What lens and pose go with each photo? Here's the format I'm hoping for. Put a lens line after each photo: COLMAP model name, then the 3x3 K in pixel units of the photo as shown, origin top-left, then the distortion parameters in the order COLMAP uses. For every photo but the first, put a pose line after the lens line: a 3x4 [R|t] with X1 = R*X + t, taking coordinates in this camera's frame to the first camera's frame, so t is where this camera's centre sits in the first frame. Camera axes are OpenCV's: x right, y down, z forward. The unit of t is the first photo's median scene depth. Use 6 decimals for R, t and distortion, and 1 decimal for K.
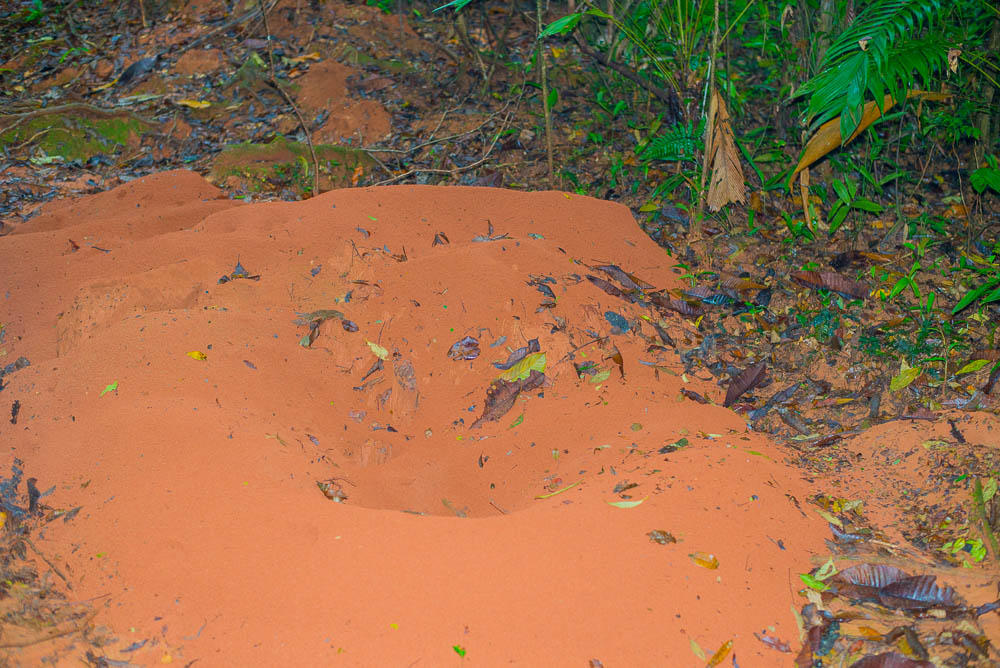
lens RADIAL K [[1507.9, 0, 501.2], [0, 1507.9, 332.3], [0, 0, 1]] dist [-0.098315, 0.000000]
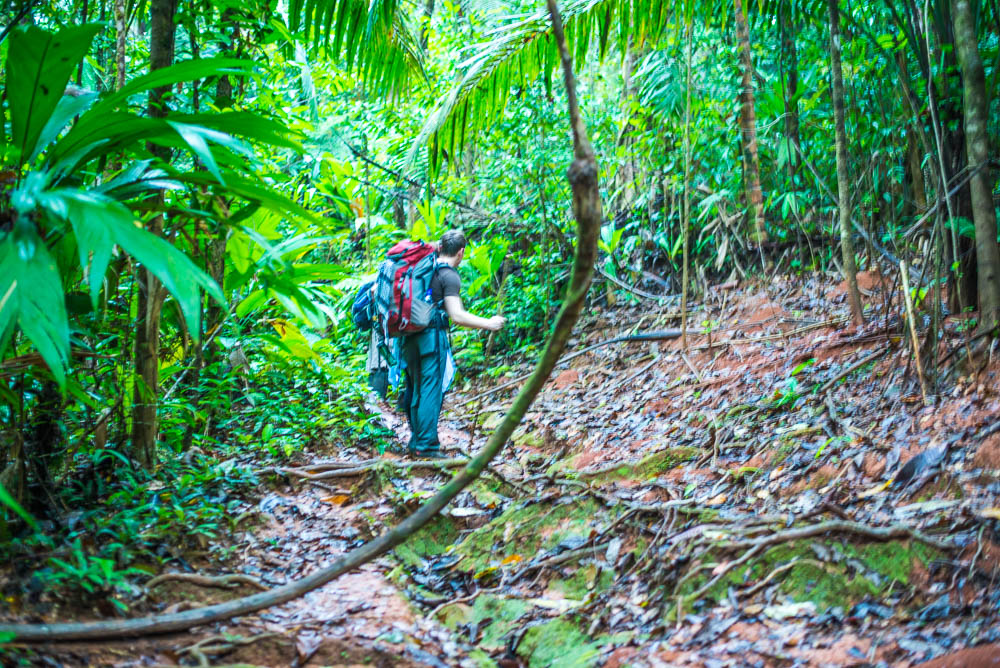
lens RADIAL K [[1507.9, 0, 501.4], [0, 1507.9, 334.0], [0, 0, 1]] dist [-0.098315, 0.000000]
pose [[0.875029, -0.086593, -0.476262, -0.069956], [-0.033054, 0.970885, -0.237253, -0.058280], [0.482940, 0.223346, 0.846691, 0.274113]]
